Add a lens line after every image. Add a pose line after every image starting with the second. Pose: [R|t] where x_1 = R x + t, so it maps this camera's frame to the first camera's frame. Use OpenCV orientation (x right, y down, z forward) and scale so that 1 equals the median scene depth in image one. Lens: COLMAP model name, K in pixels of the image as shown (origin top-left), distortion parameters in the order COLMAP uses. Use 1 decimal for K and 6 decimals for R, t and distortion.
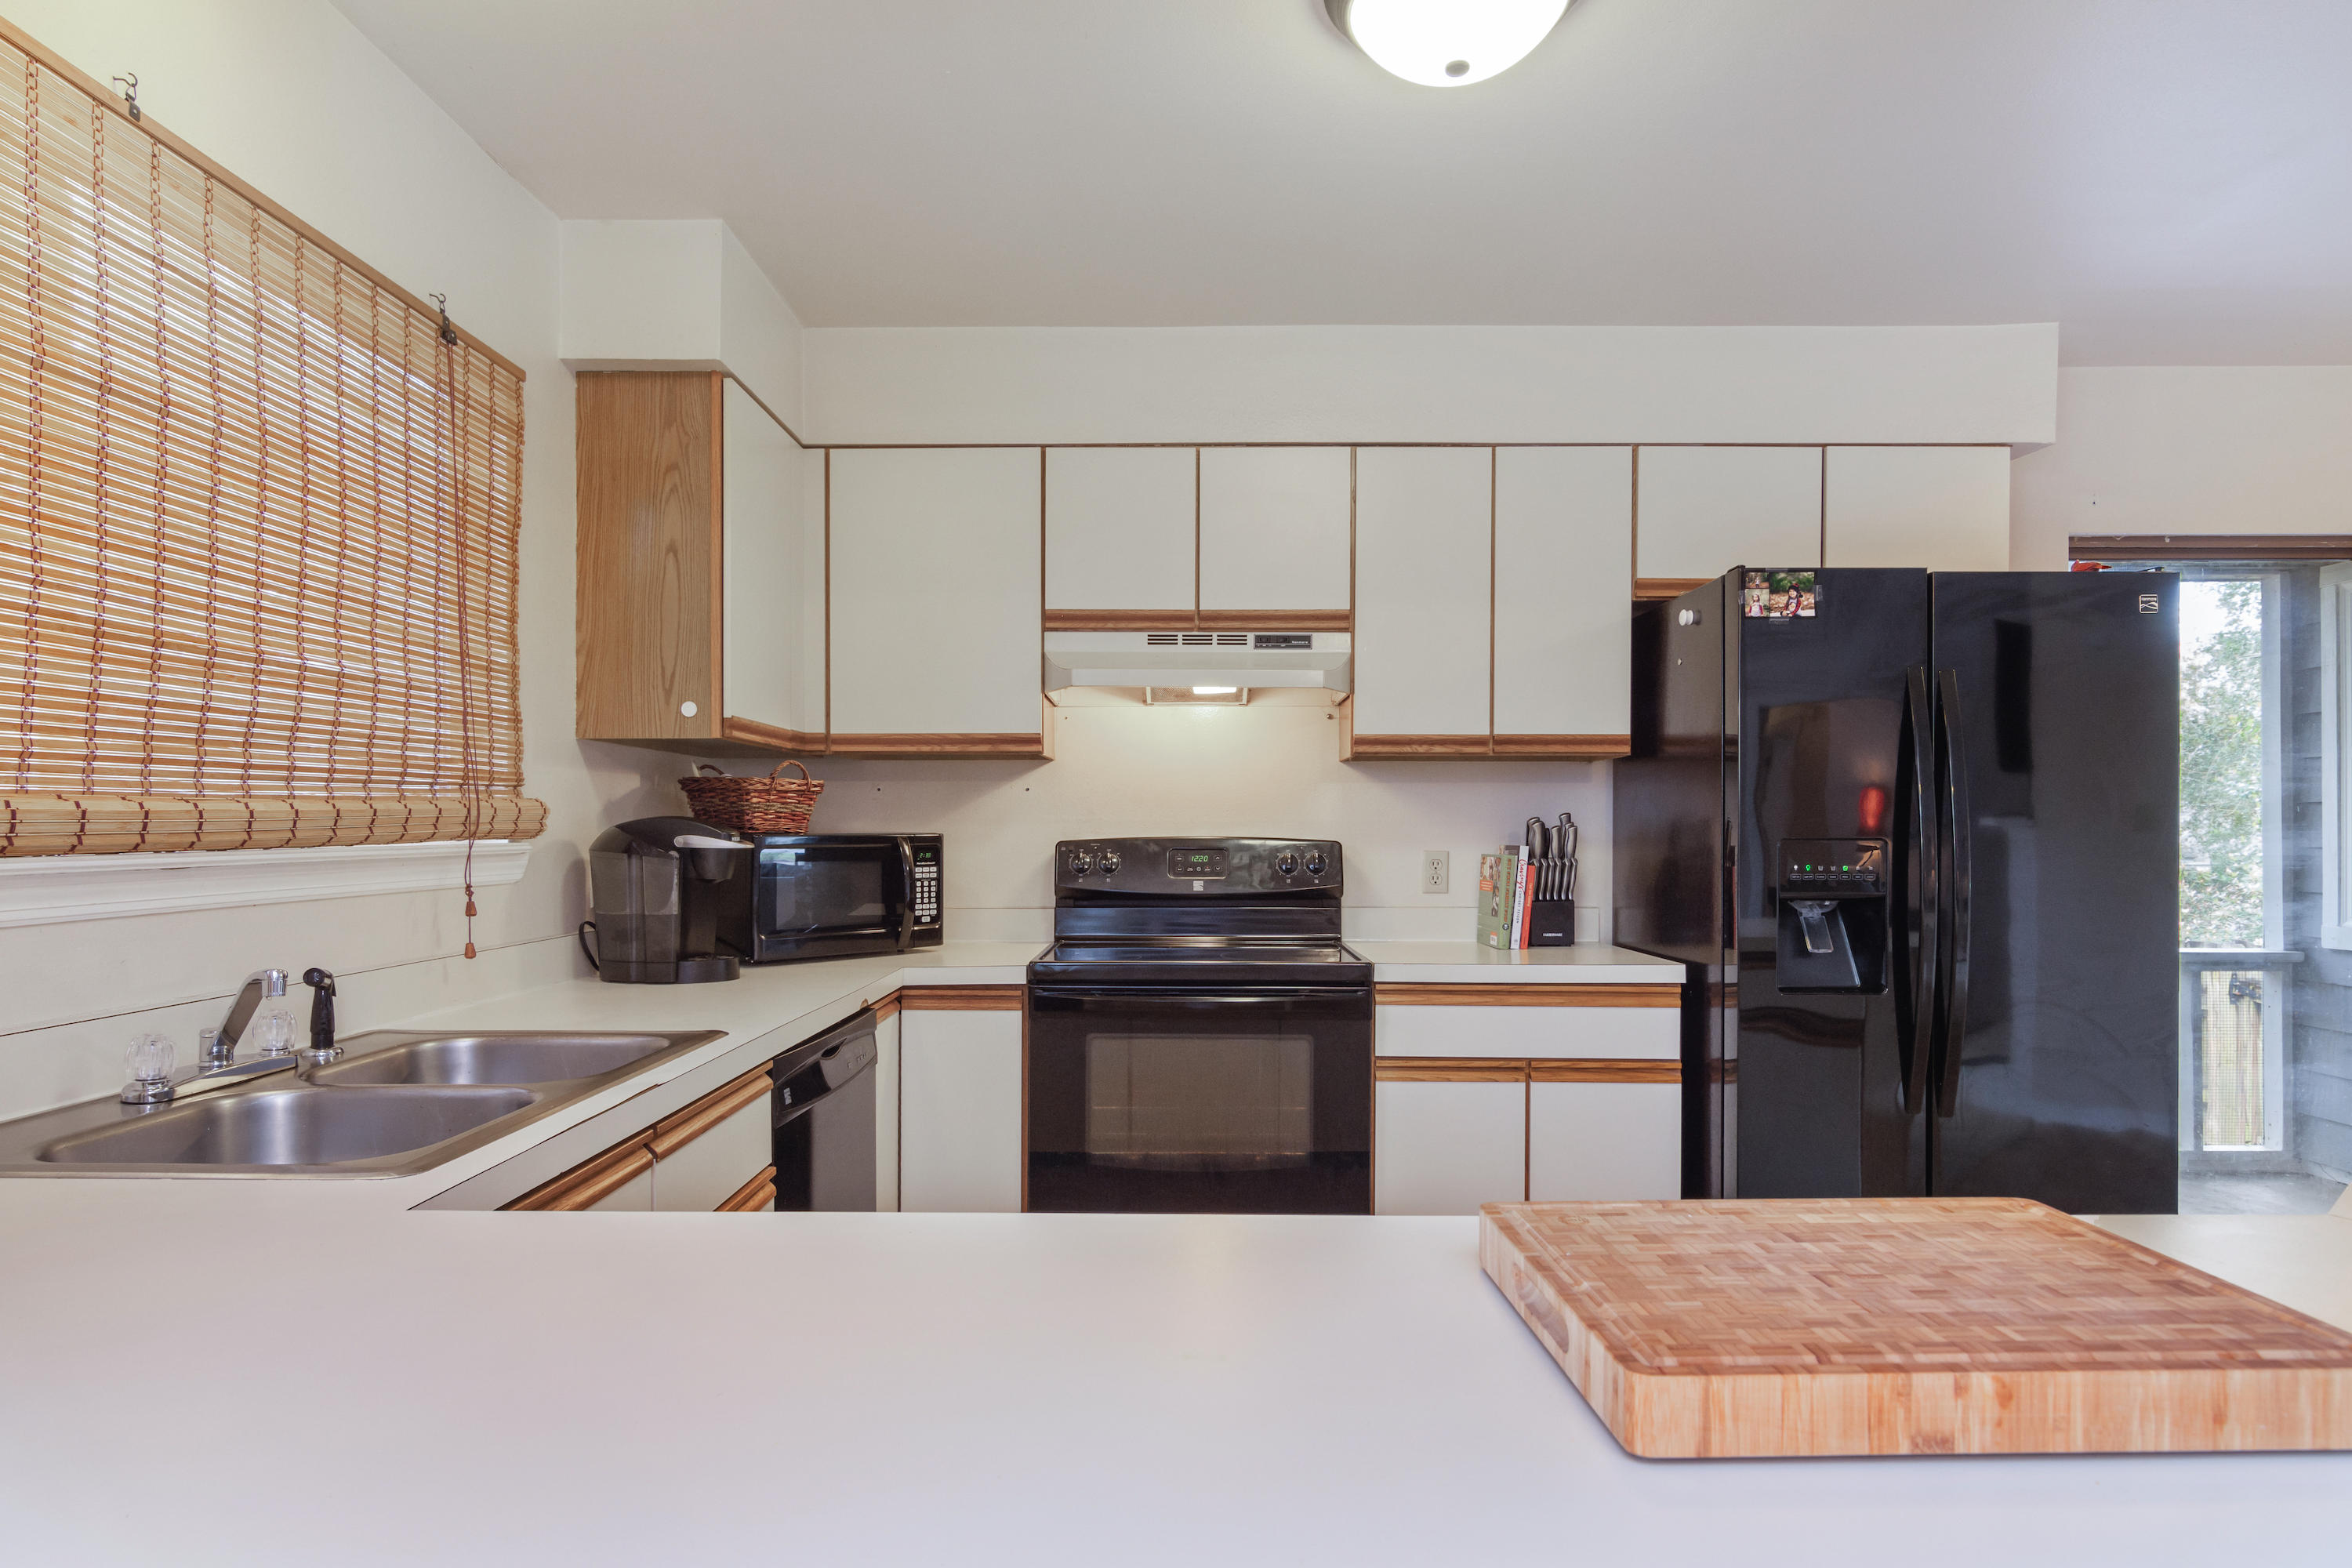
lens RADIAL K [[1289.4, 0, 1152.0], [0, 1289.4, 823.3], [0, 0, 1]] dist [-0.004830, -0.006652]
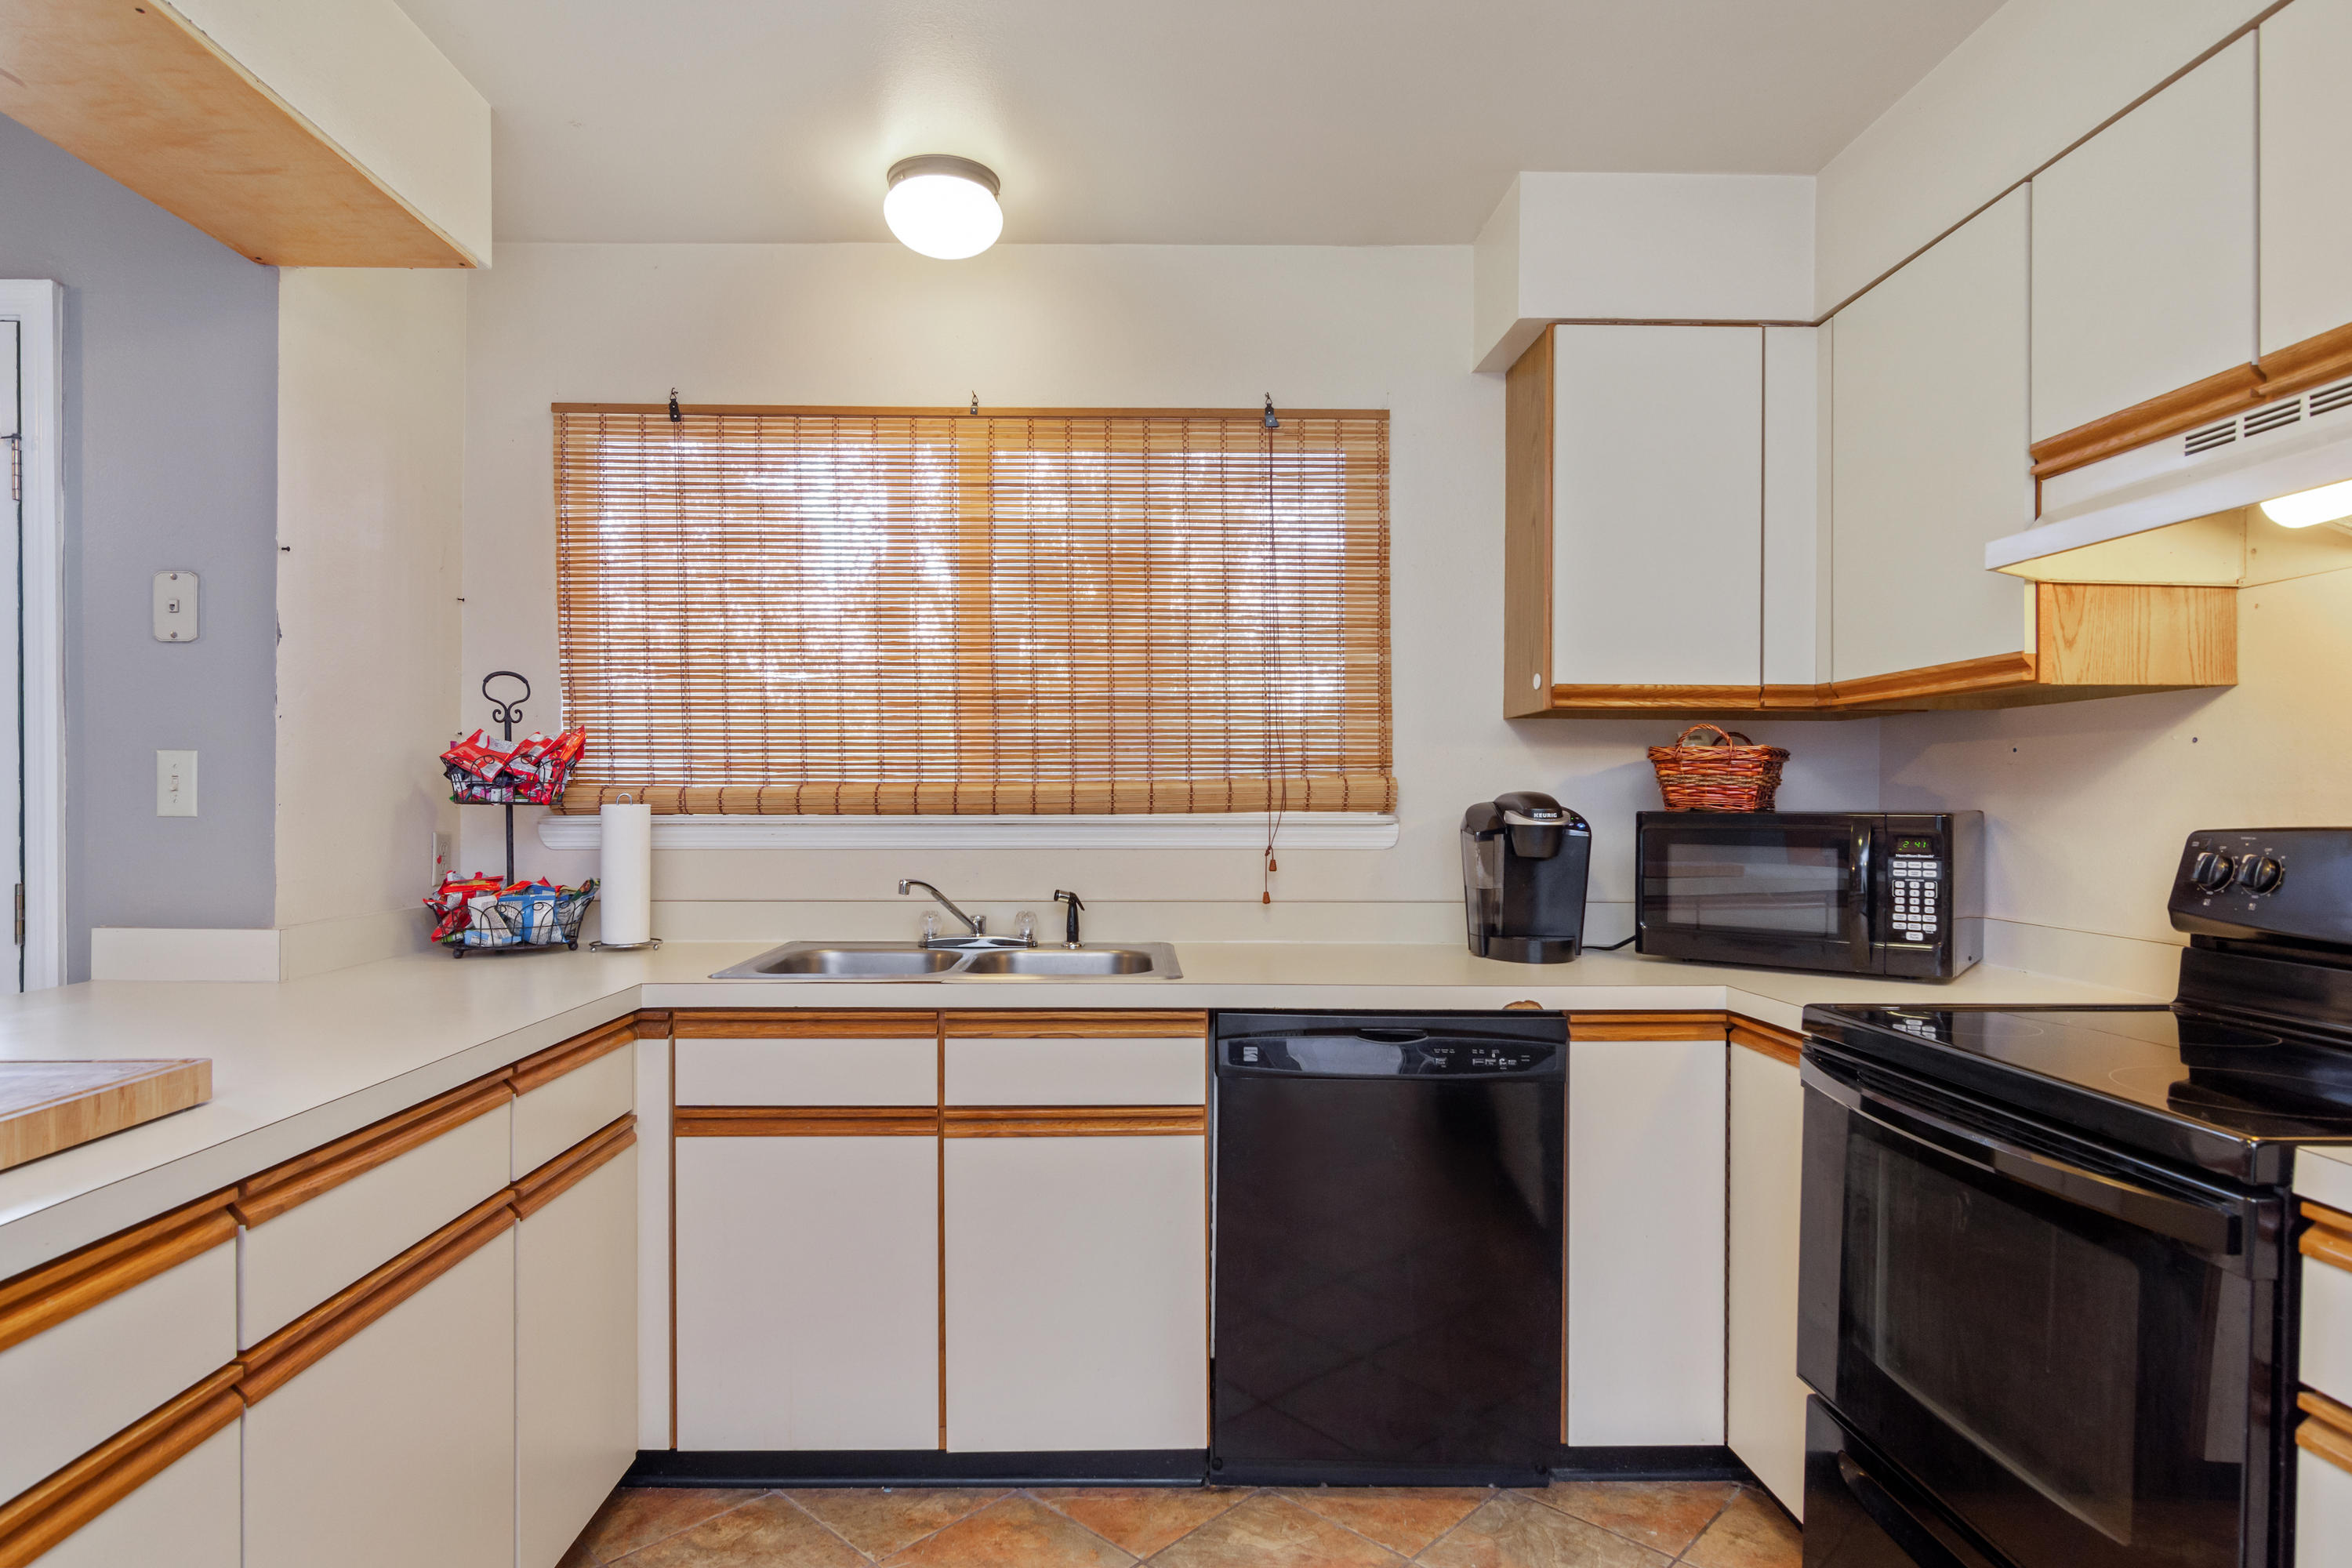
lens RADIAL K [[1289.4, 0, 1165.6], [0, 1289.4, 809.9], [0, 0, 1]] dist [-0.004830, -0.006652]
pose [[0.042328, 0.003707, -0.999097, 0.669086], [-0.001886, 0.999992, 0.003631, 0.006025], [0.999102, 0.001730, 0.042335, 0.751929]]
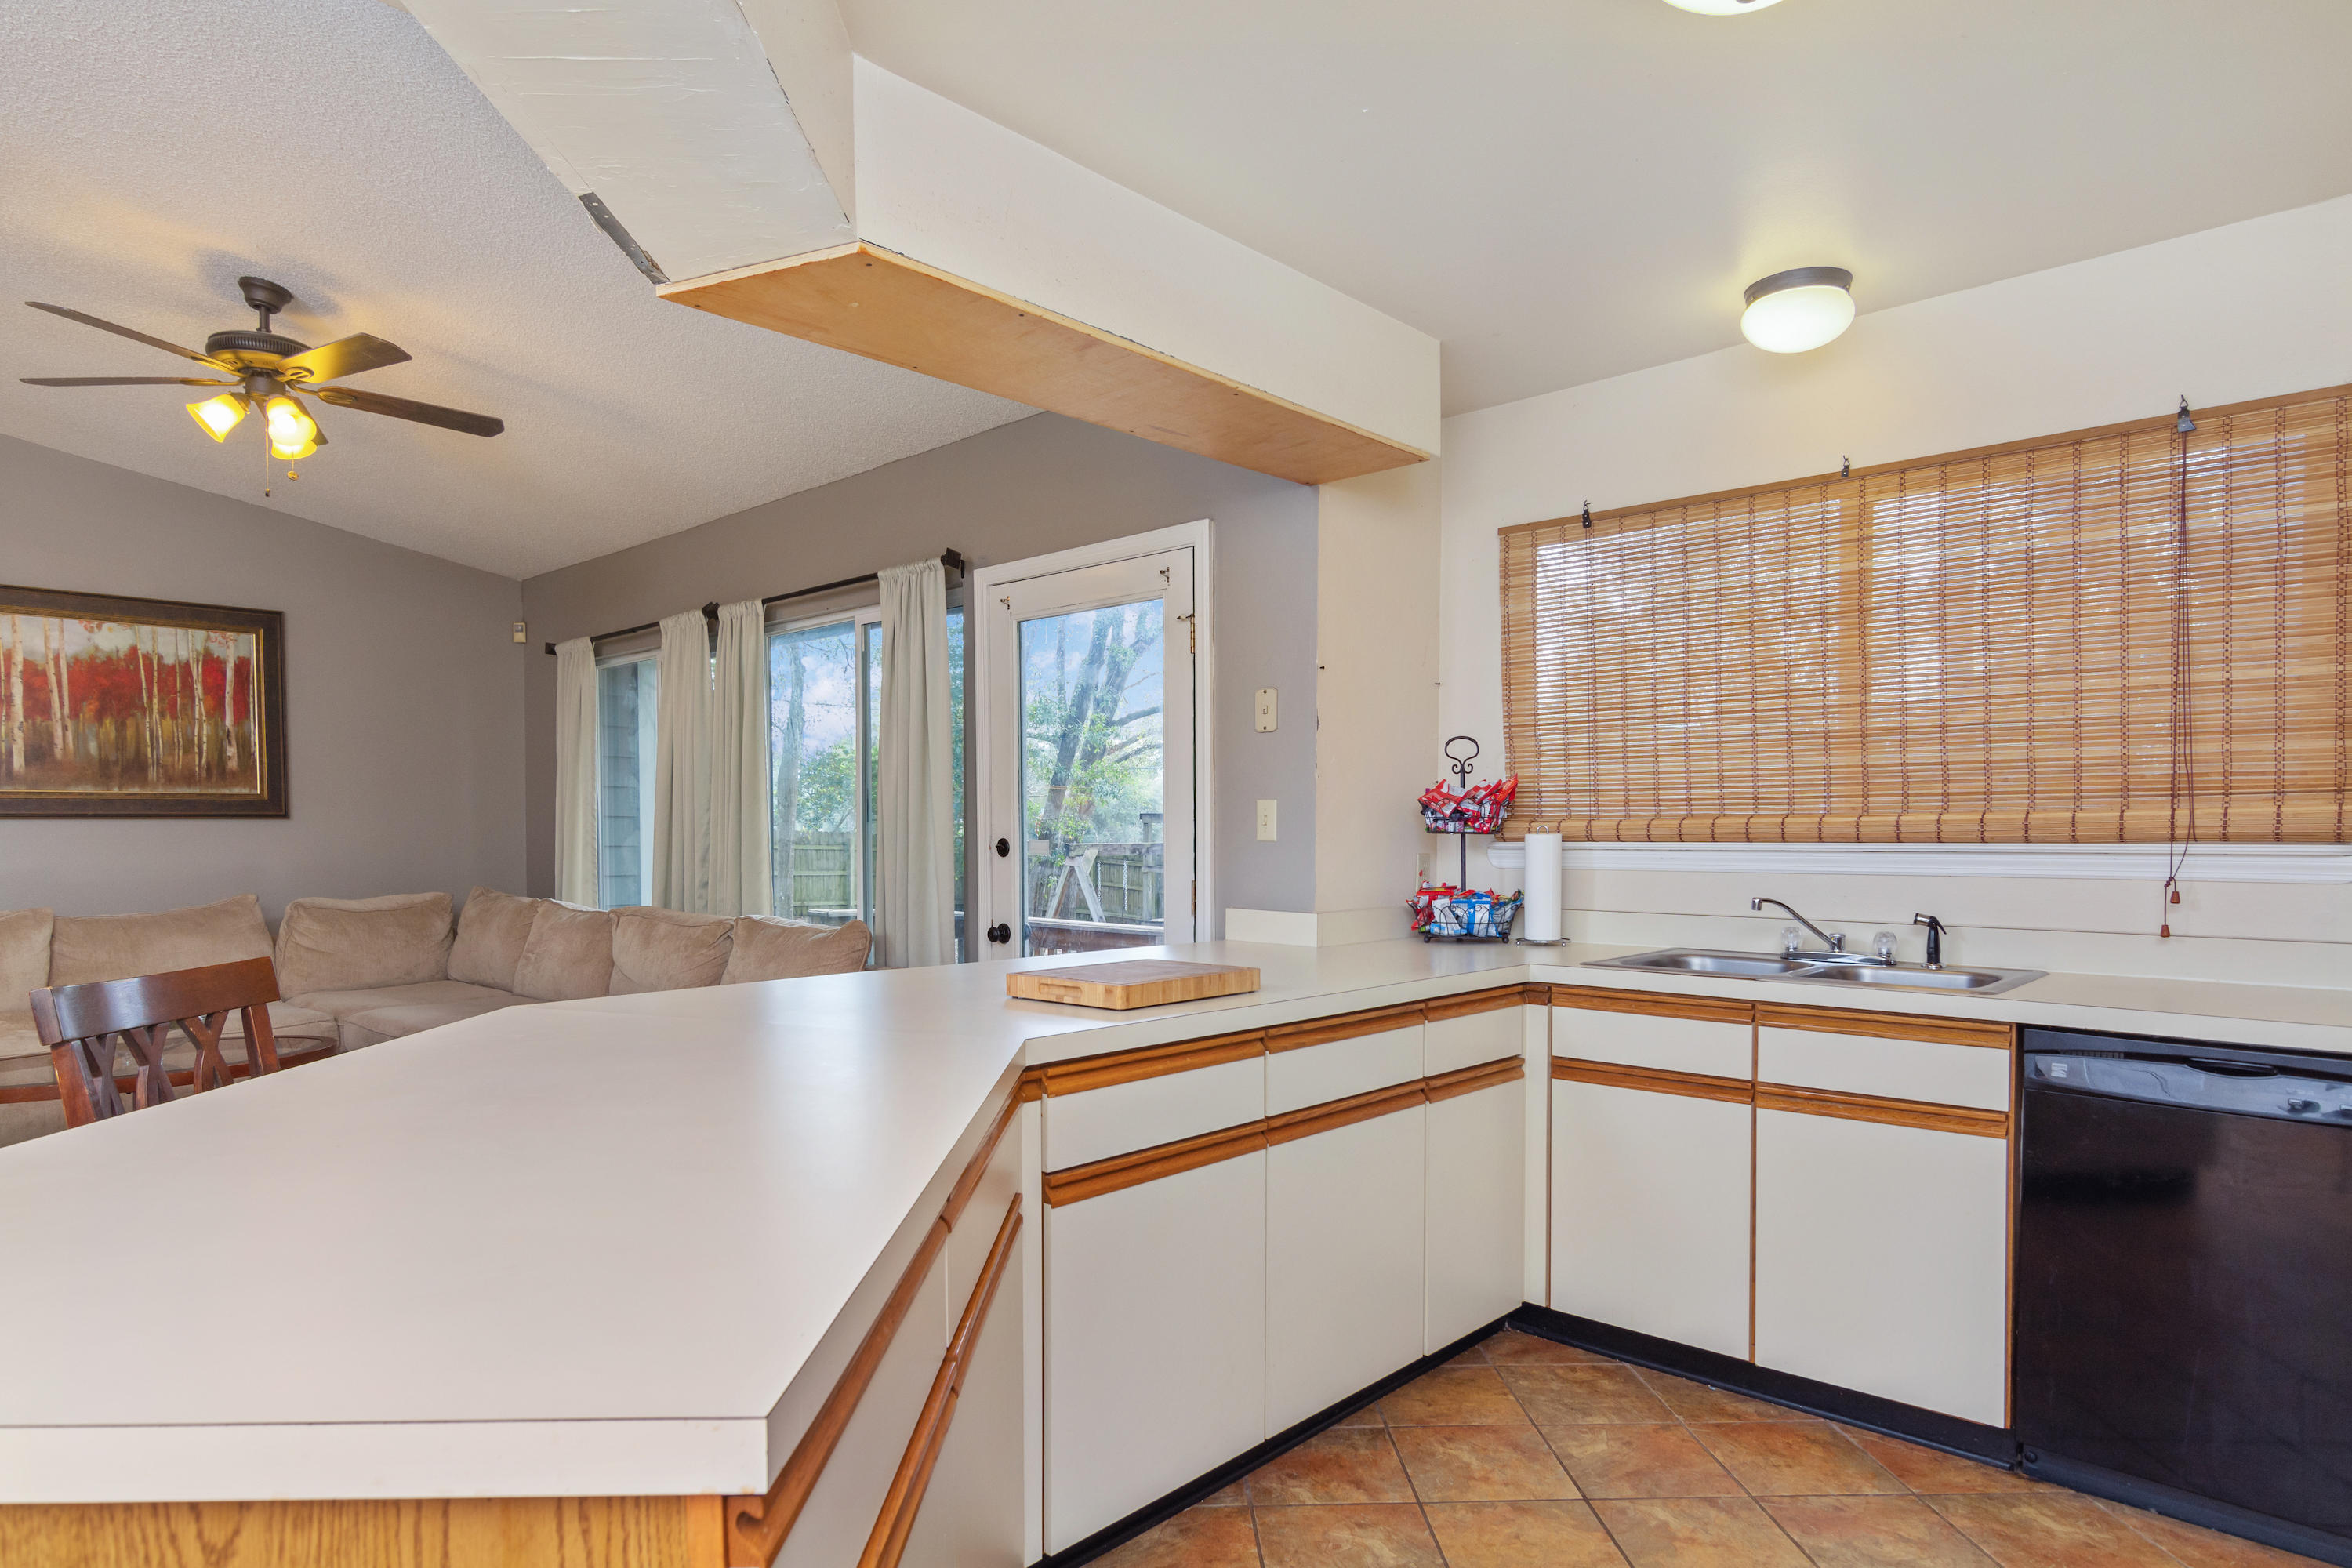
lens RADIAL K [[1289.4, 0, 1126.1], [0, 1289.4, 860.4], [0, 0, 1]] dist [-0.004830, -0.006652]
pose [[-0.683719, 0.015470, -0.729582, 0.923662], [-0.000494, 0.999765, 0.021661, 0.005257], [0.729746, 0.015171, -0.683550, 0.987314]]
